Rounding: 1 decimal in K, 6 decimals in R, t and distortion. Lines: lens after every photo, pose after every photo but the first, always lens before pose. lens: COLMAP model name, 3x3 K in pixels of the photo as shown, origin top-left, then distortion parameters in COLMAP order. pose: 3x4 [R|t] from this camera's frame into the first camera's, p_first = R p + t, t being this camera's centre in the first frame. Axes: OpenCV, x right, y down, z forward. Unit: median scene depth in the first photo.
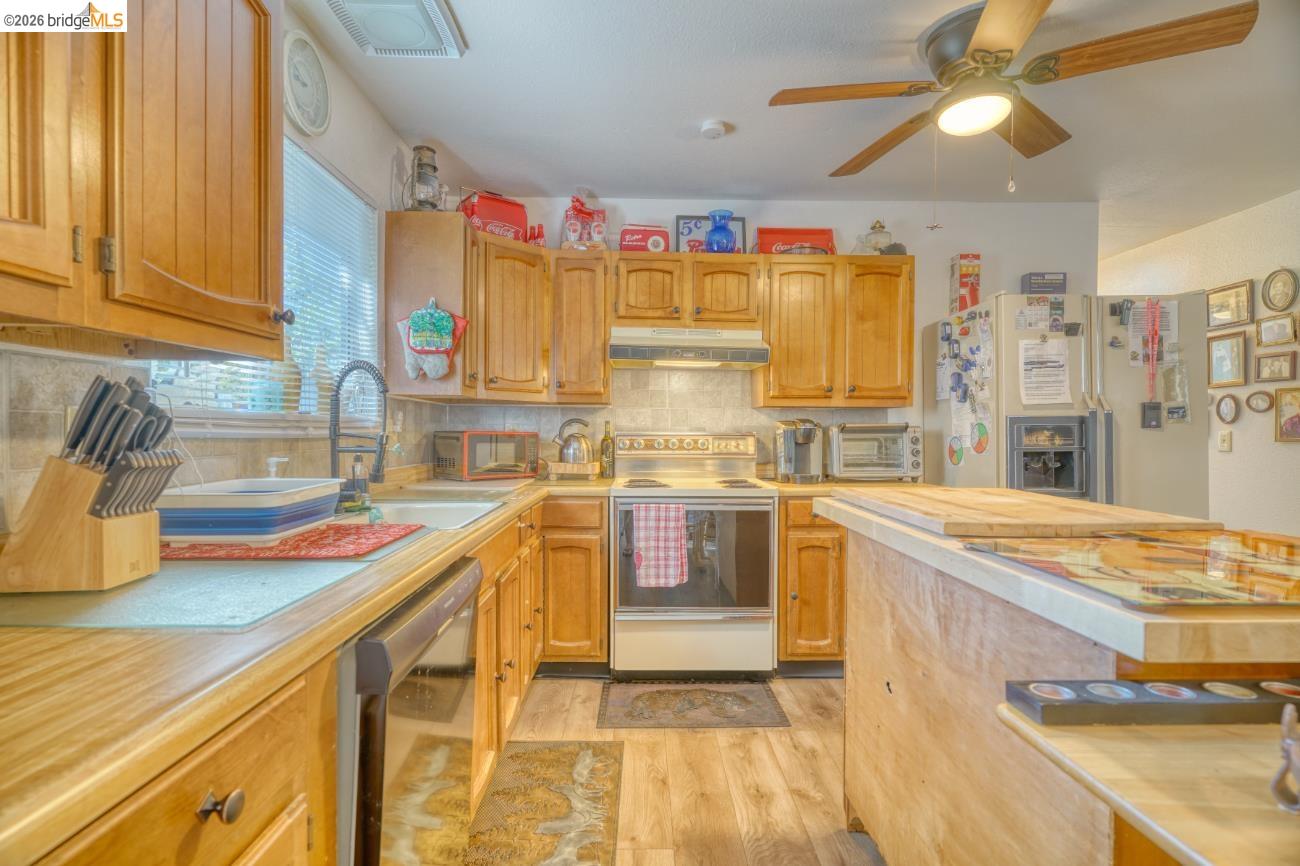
lens RADIAL K [[630.8, 0, 654.1], [0, 630.8, 440.0], [0, 0, 1]] dist [-0.003278, -0.000158]
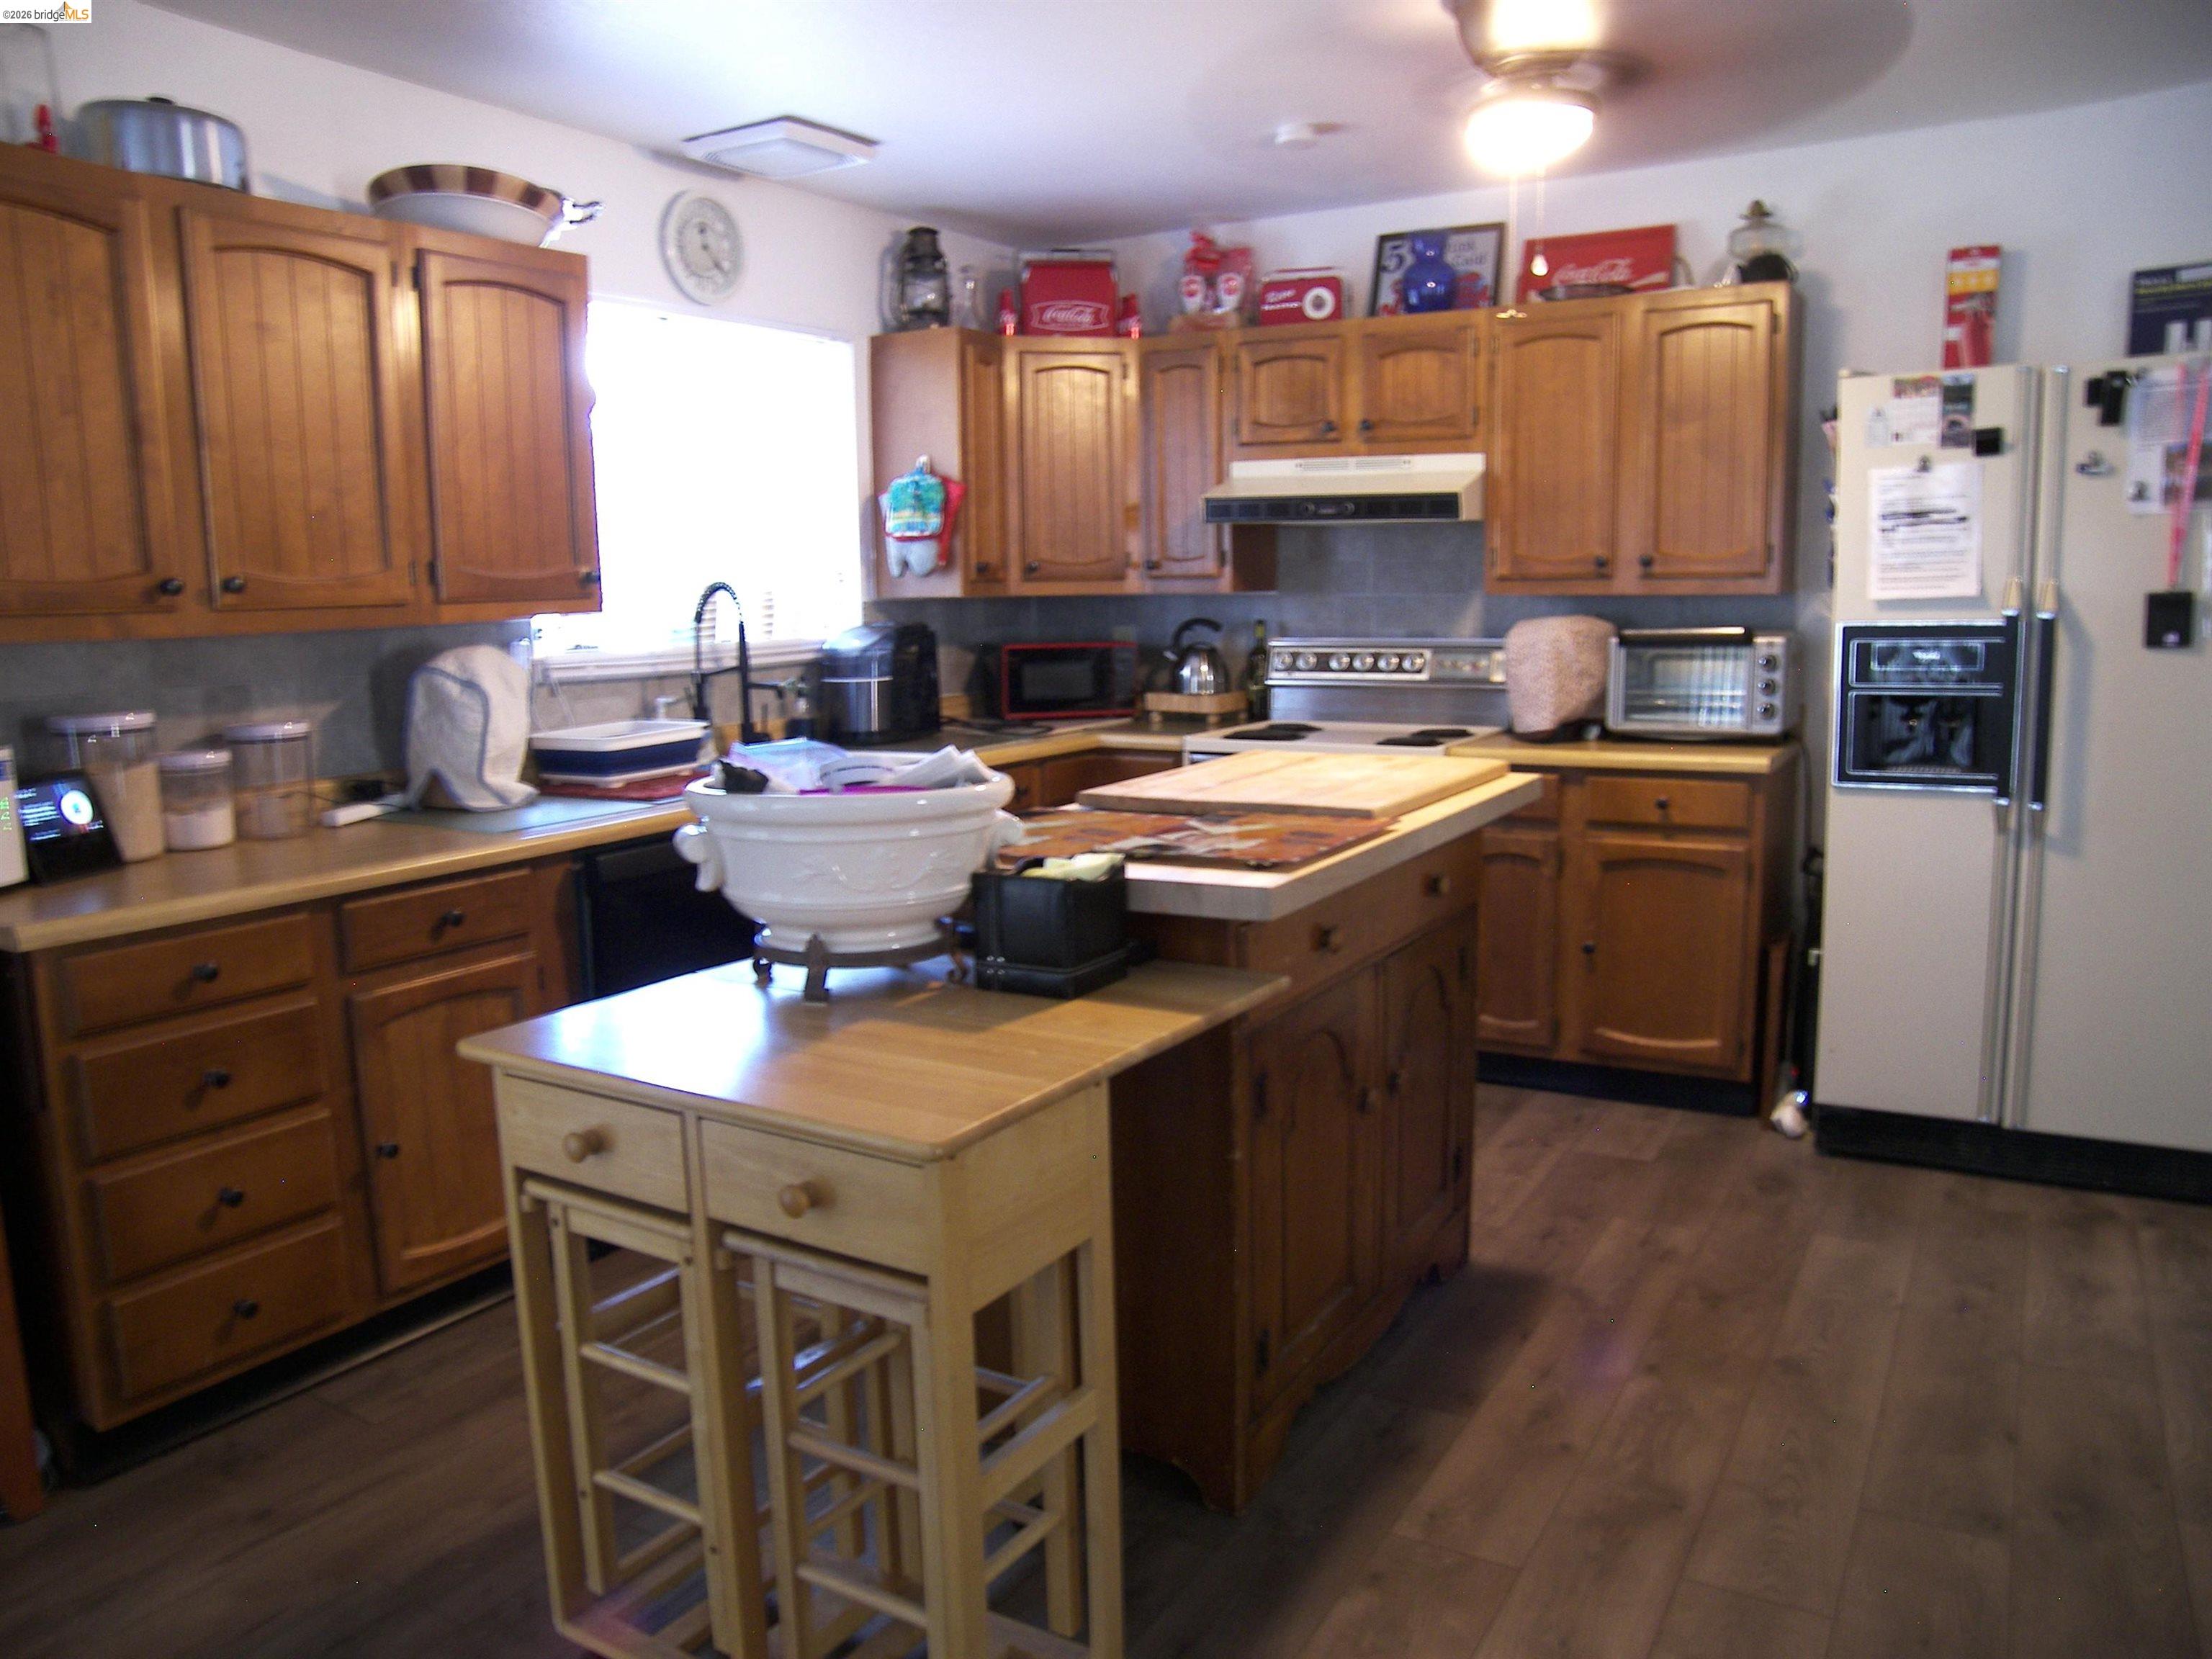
lens RADIAL K [[1567.3, 0, 1065.6], [0, 1567.3, 827.6], [0, 0, 1]] dist [-0.156333, 0.129853]
pose [[0.842293, 0.059596, -0.535715, 0.593771], [0.017402, 0.990344, 0.137533, -0.045048], [0.538739, -0.125165, 0.833123, -0.317581]]
